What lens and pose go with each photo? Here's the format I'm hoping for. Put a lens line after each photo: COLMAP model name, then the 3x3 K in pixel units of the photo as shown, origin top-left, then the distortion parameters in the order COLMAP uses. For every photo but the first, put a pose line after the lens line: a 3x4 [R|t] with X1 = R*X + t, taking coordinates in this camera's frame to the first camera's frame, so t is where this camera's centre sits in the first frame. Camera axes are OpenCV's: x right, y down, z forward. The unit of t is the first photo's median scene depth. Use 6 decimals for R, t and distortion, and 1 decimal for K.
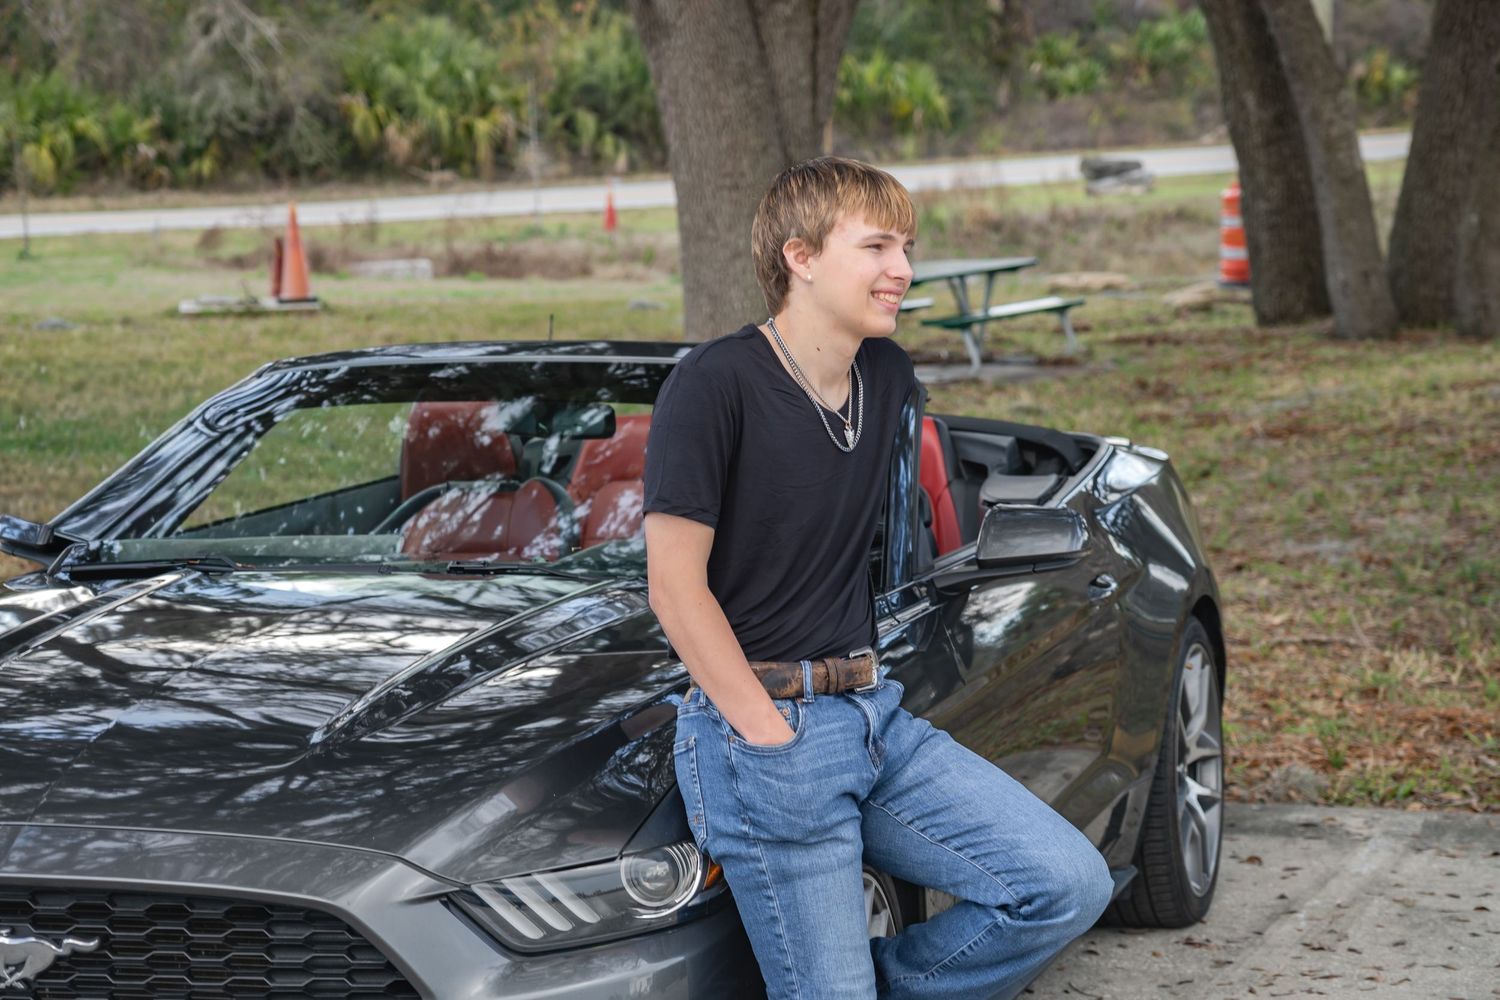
lens RADIAL K [[3706.2, 0, 750.0], [0, 3706.2, 500.0], [0, 0, 1]] dist [0.660206, -0.982061]
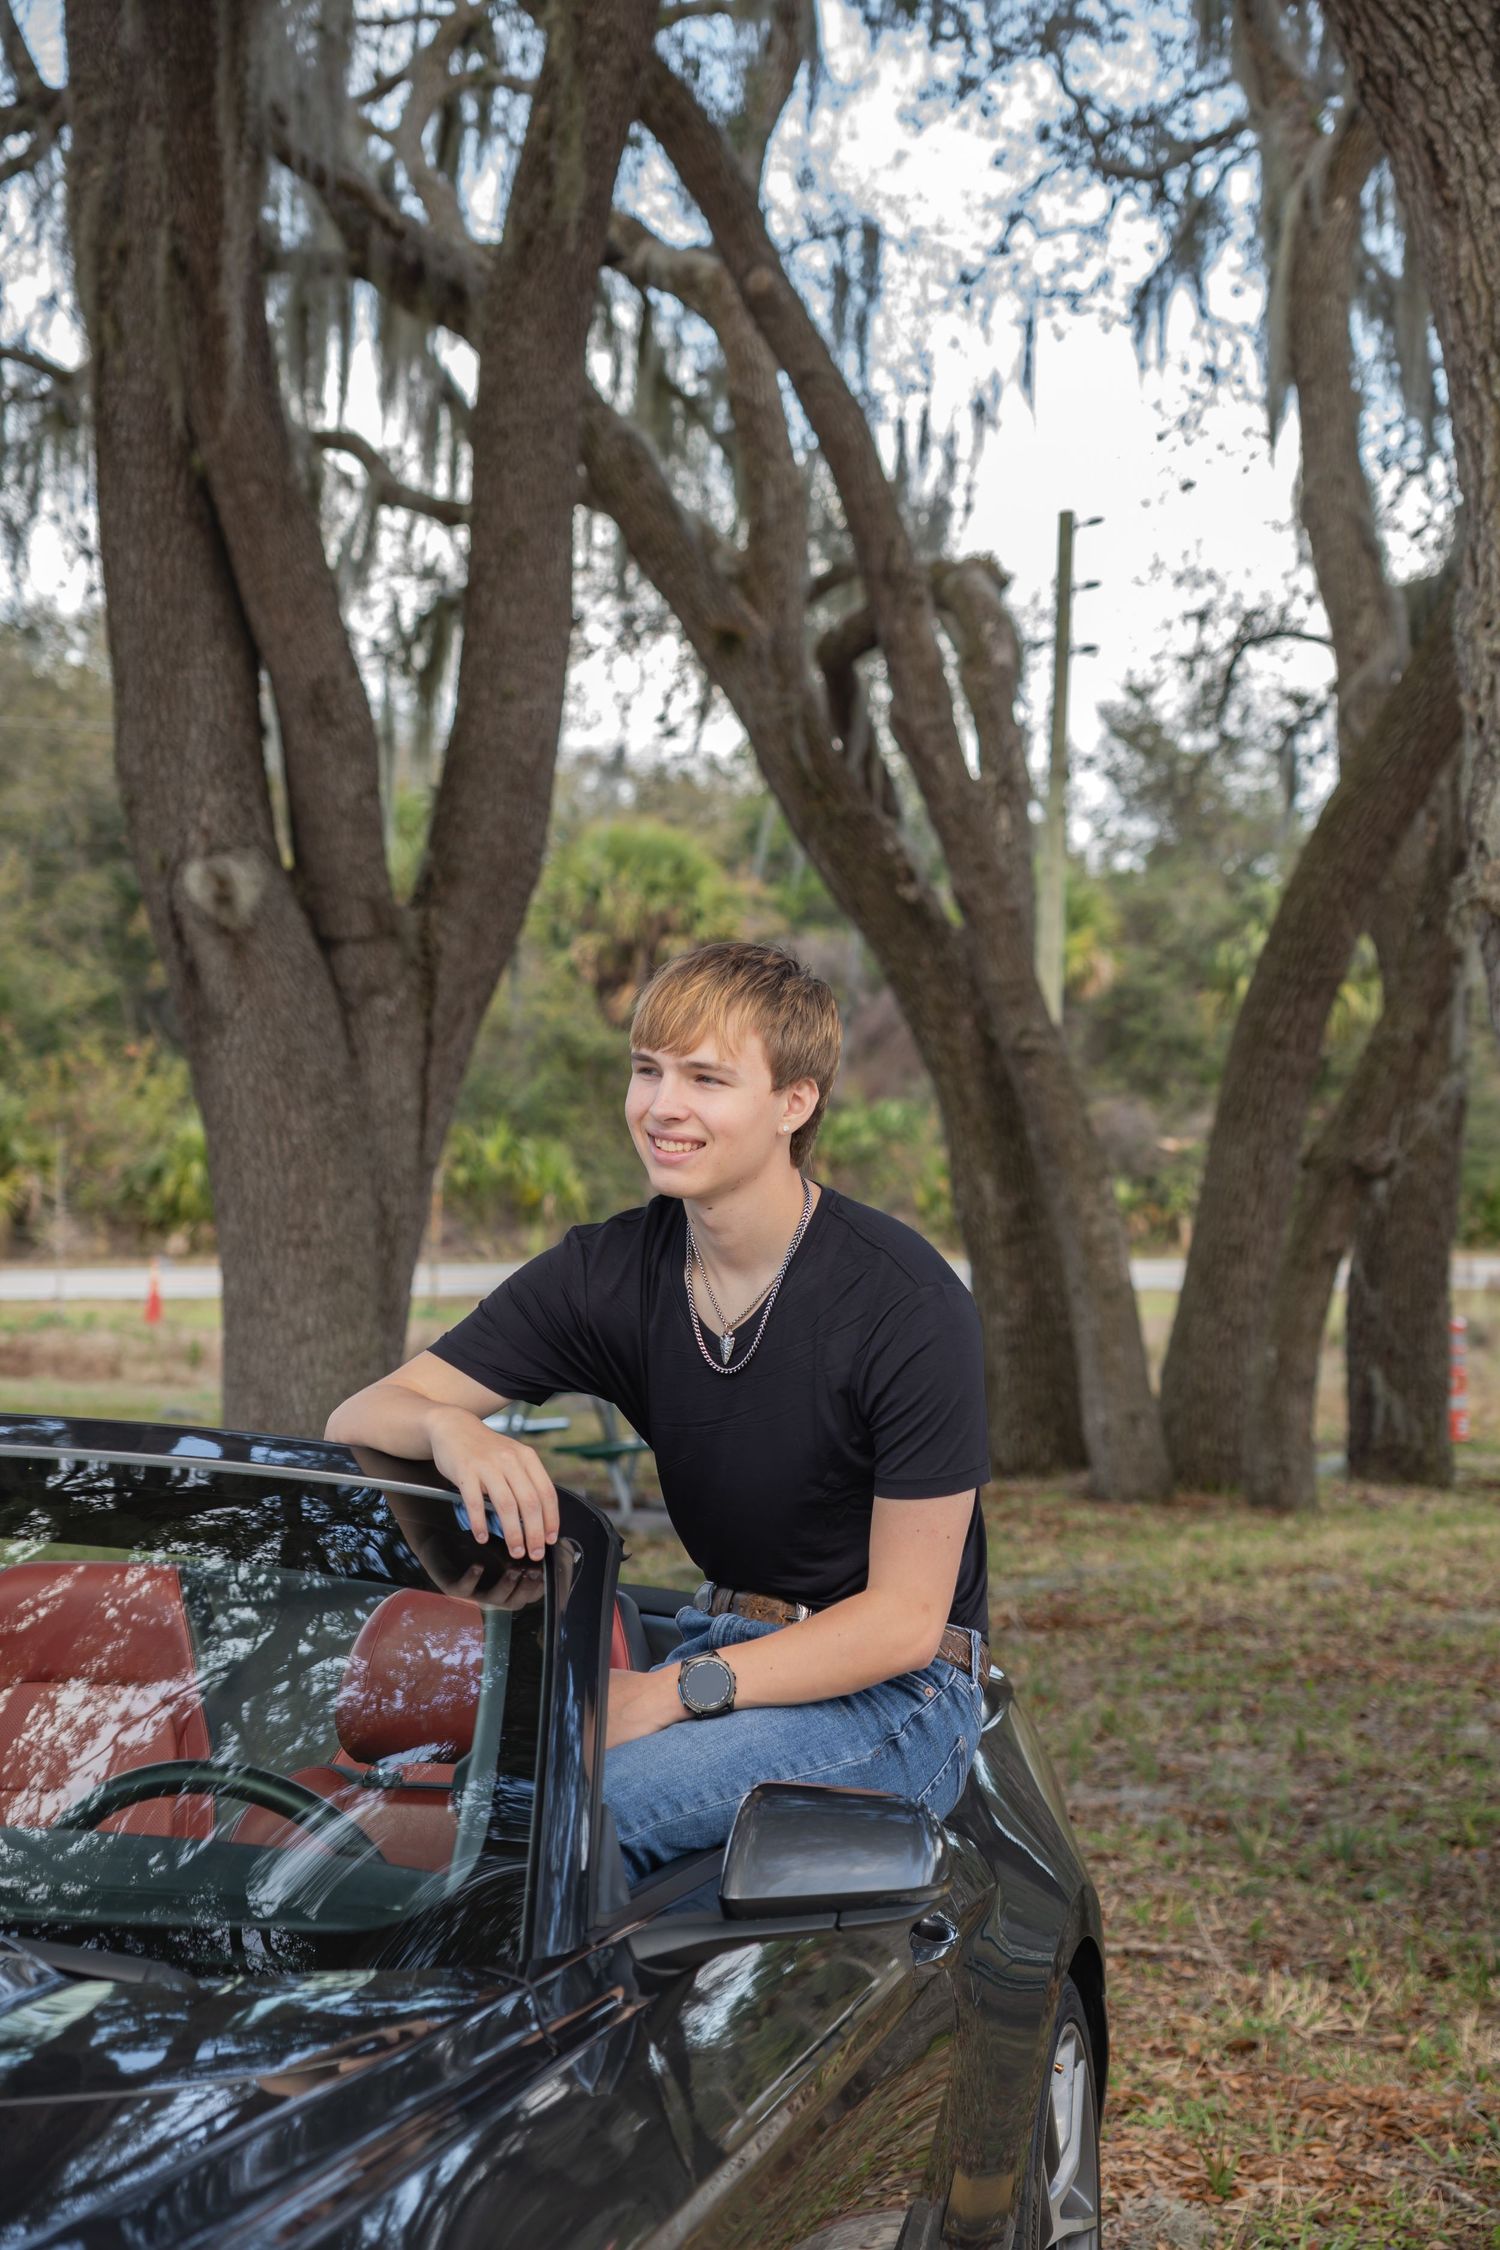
lens RADIAL K [[4619.8, 0, 787.4], [0, 4619.8, 1163.8], [0, 0, 1]] dist [0.306952, 0.325592]
pose [[0.994009, 0.052886, 0.095648, 0.002225], [-0.041916, 0.992680, -0.113268, -0.002556], [-0.100938, 0.108580, 0.988950, 0.116018]]
